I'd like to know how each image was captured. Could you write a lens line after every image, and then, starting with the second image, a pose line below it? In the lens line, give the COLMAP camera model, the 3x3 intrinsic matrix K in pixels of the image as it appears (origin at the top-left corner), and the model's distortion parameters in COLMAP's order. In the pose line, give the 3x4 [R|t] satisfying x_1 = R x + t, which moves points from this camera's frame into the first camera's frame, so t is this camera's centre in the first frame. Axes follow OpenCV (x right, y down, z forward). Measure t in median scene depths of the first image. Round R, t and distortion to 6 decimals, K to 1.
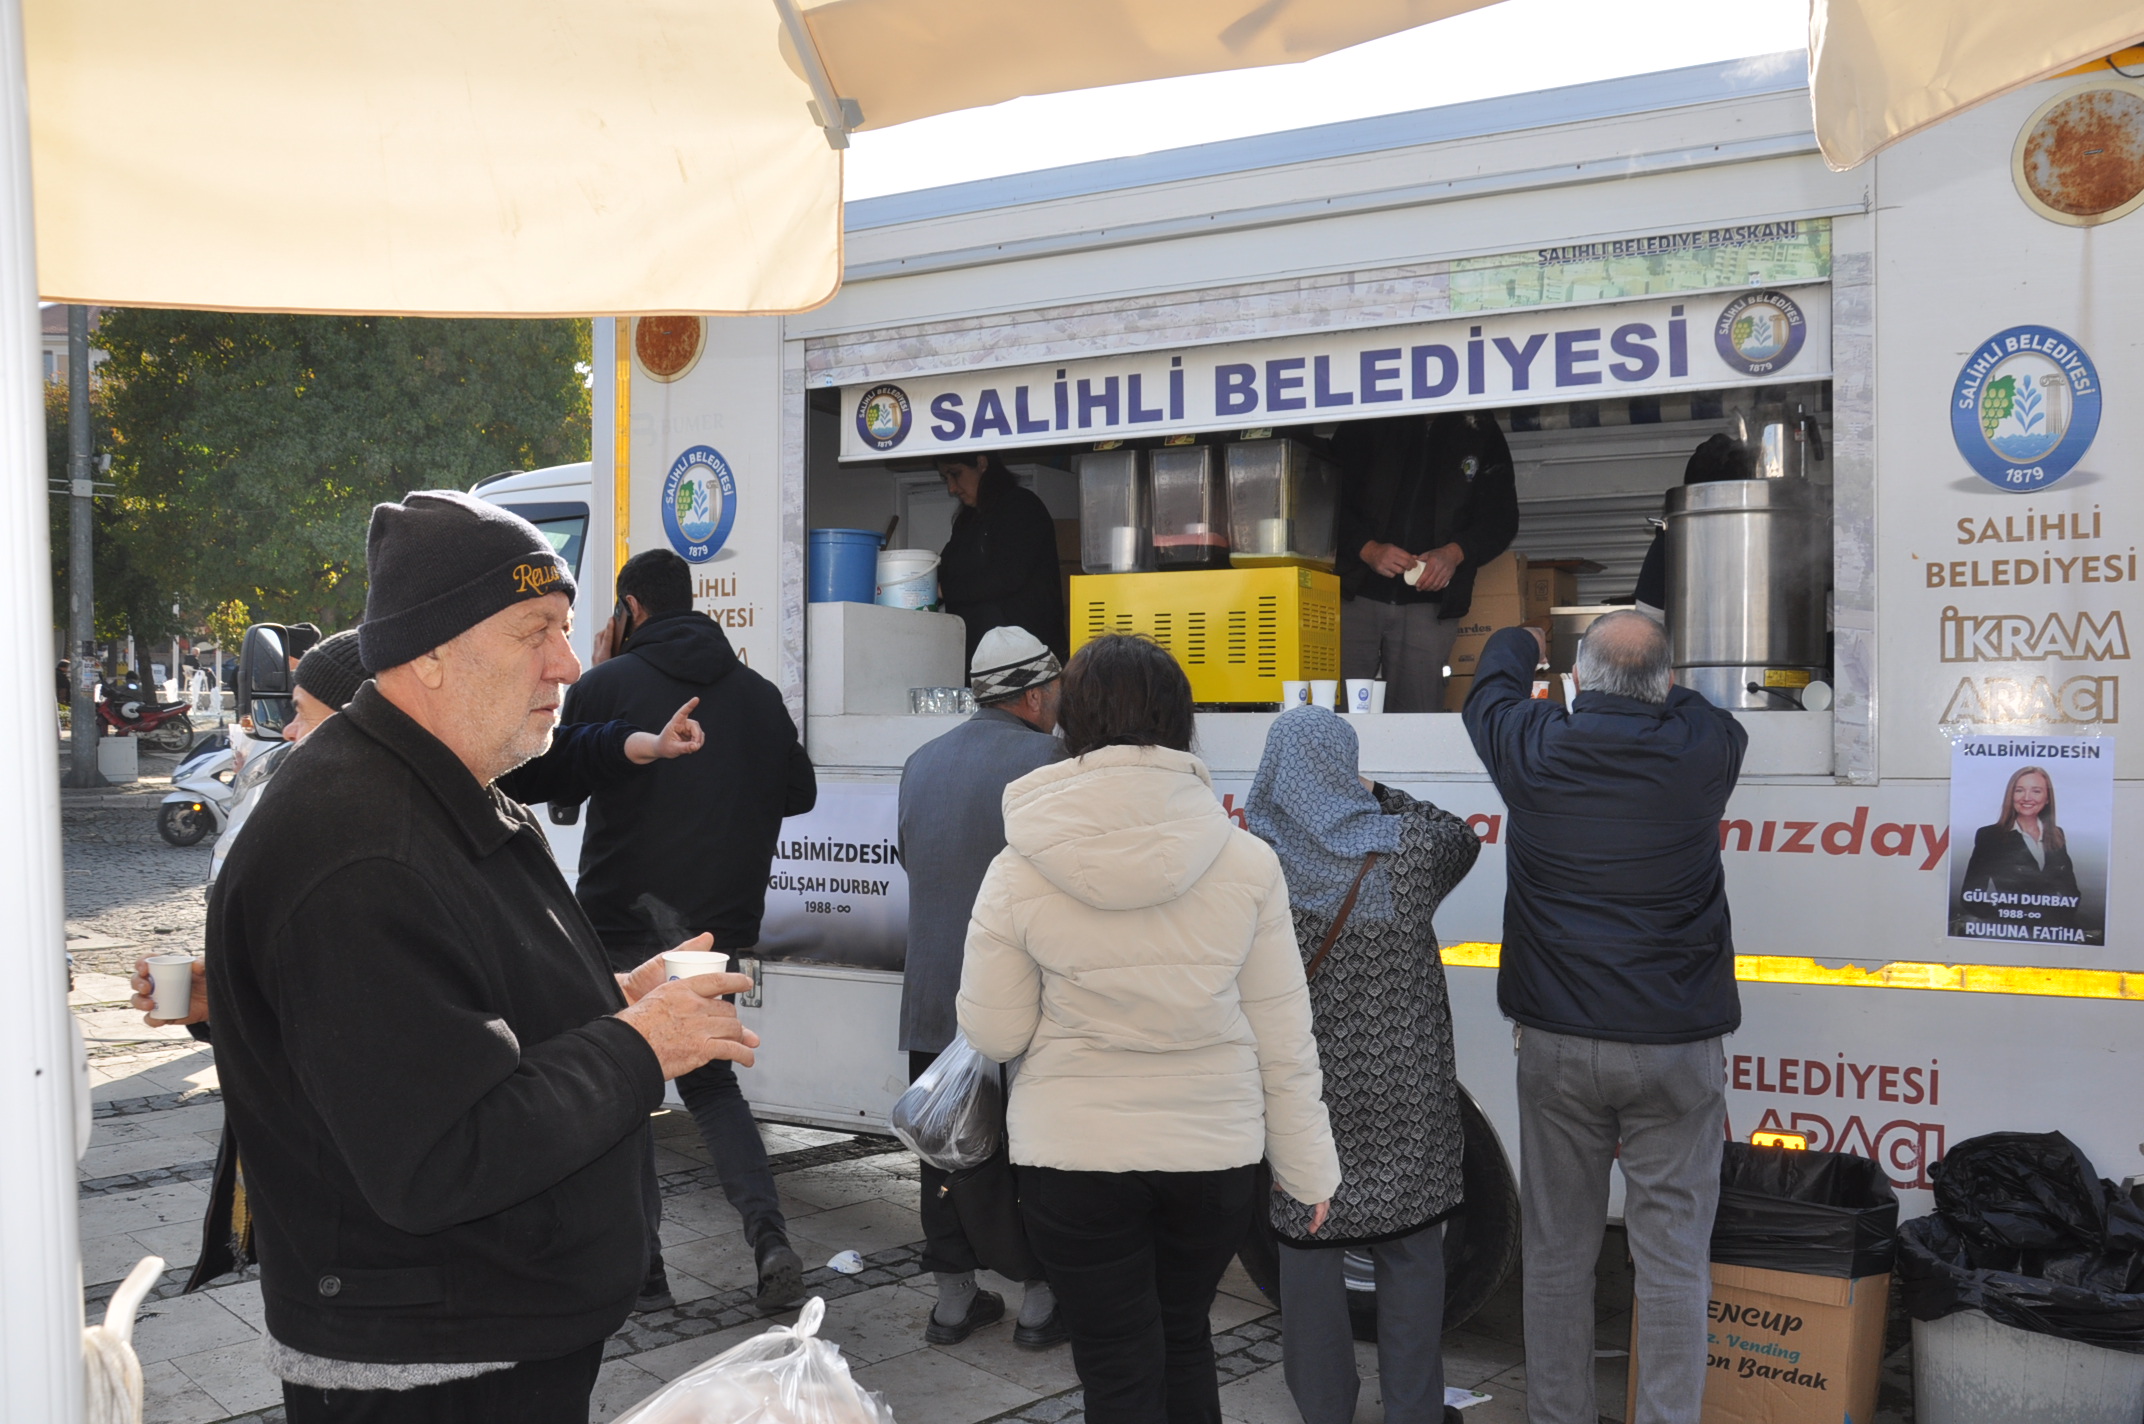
lens RADIAL K [[1736.5, 0, 1072.0], [0, 1736.5, 712.0], [0, 0, 1]] dist [-0.173115, 0.181040]
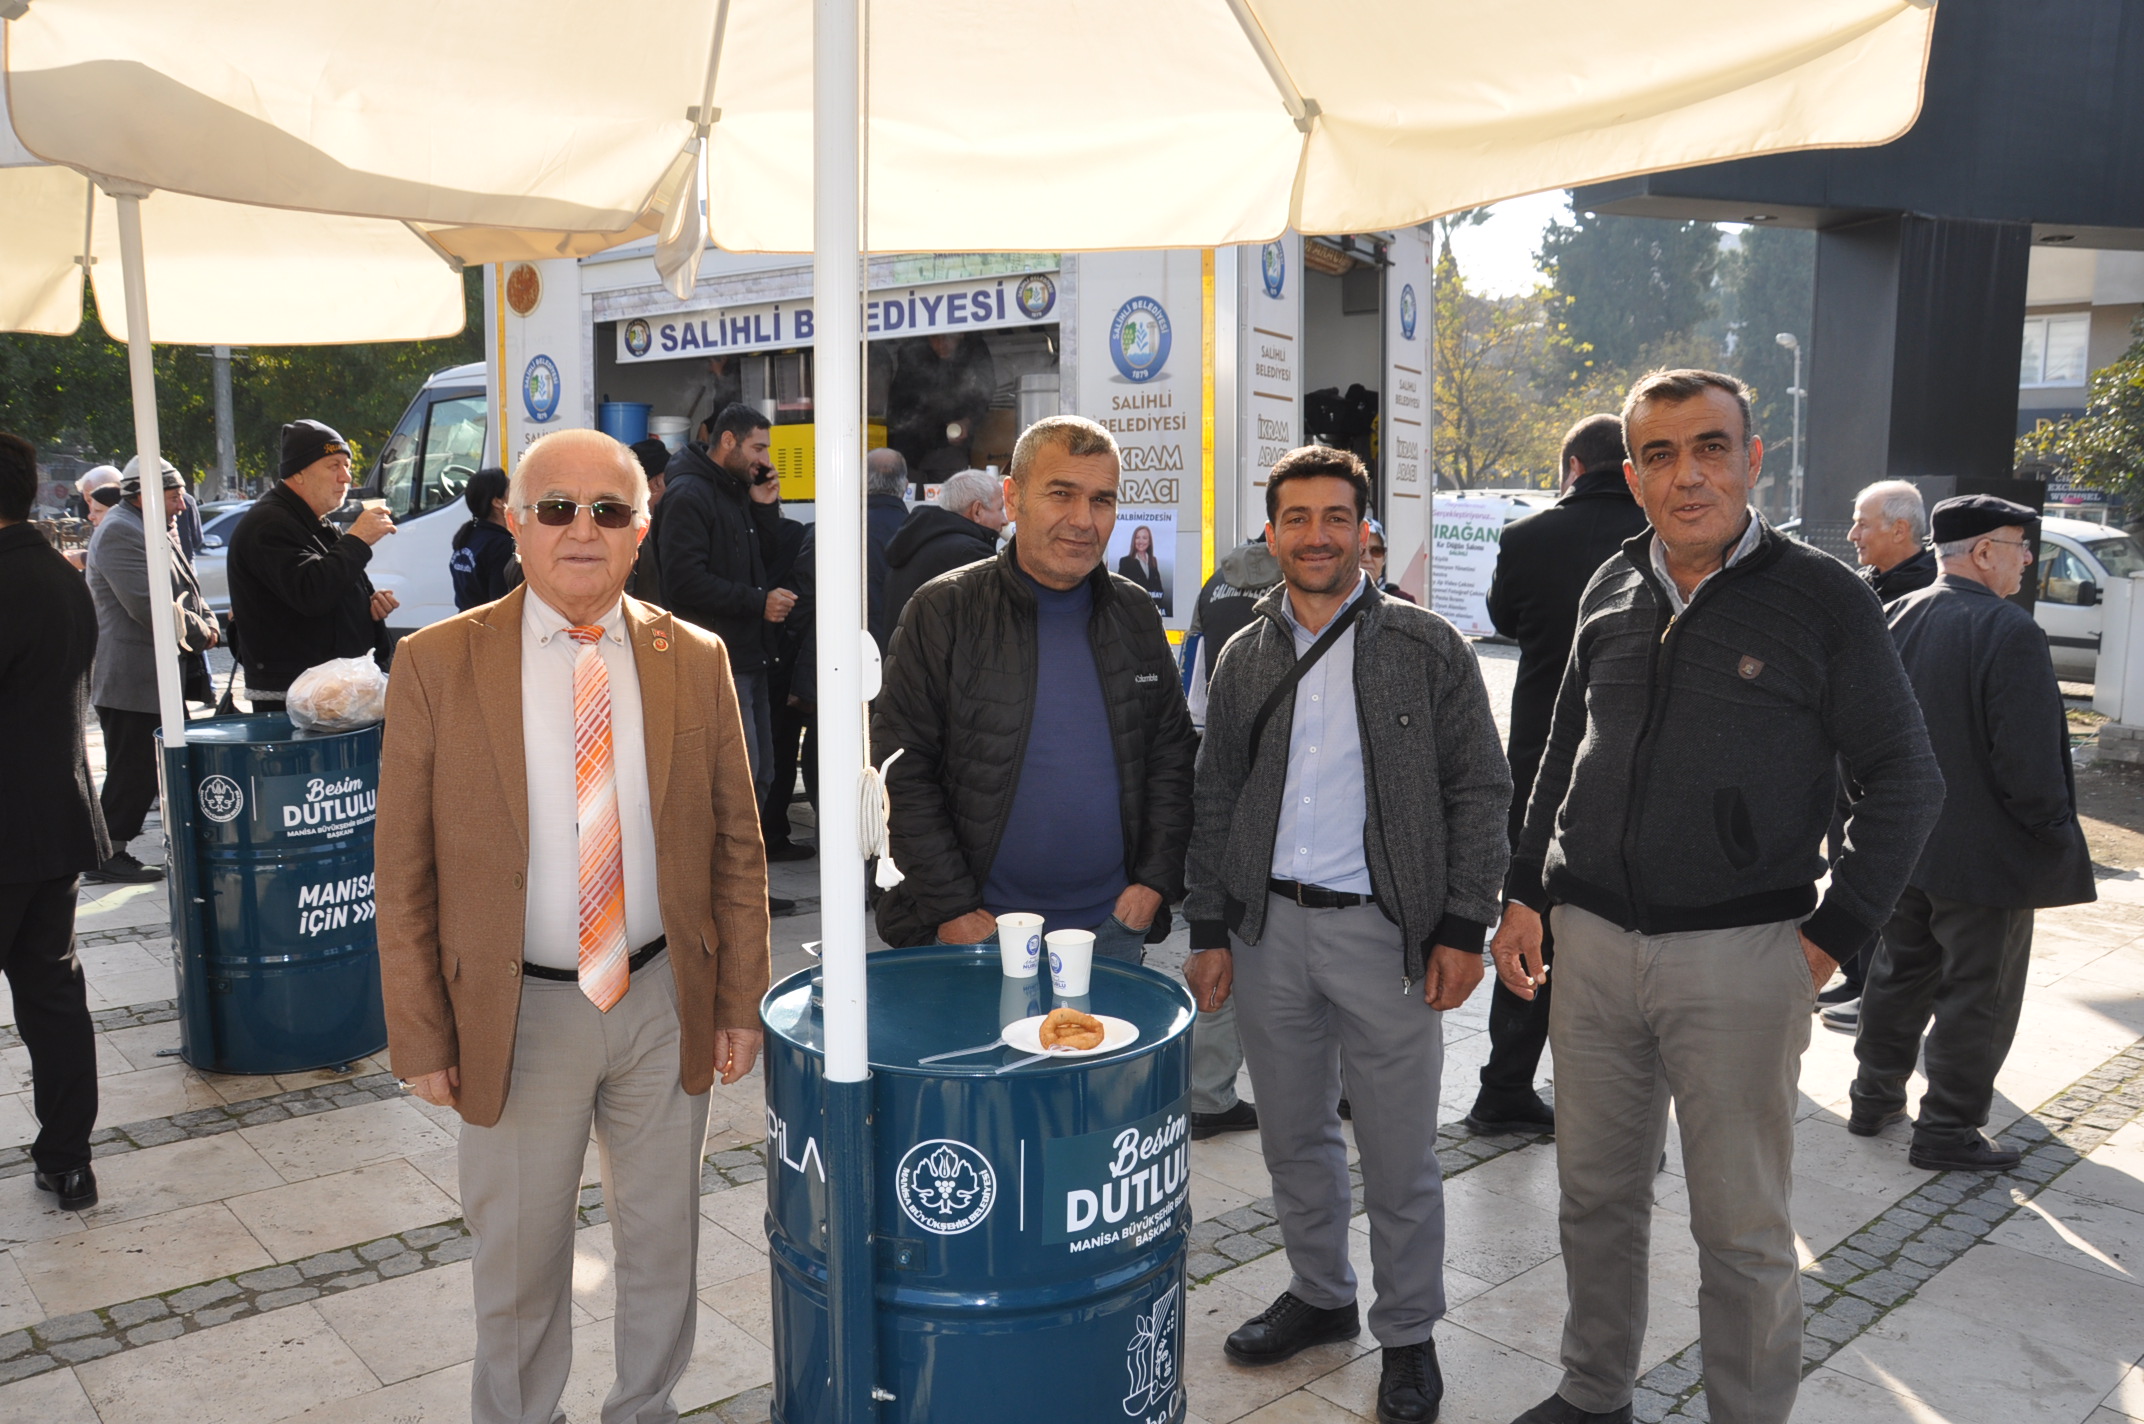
lens RADIAL K [[1578.1, 0, 1072.0], [0, 1578.1, 712.0], [0, 0, 1]] dist [-0.191360, 0.112748]
pose [[0.999552, 0.005372, -0.029429, 0.418117], [-0.002041, 0.993697, 0.112084, 0.032871], [0.029846, -0.111974, 0.993263, -0.638000]]
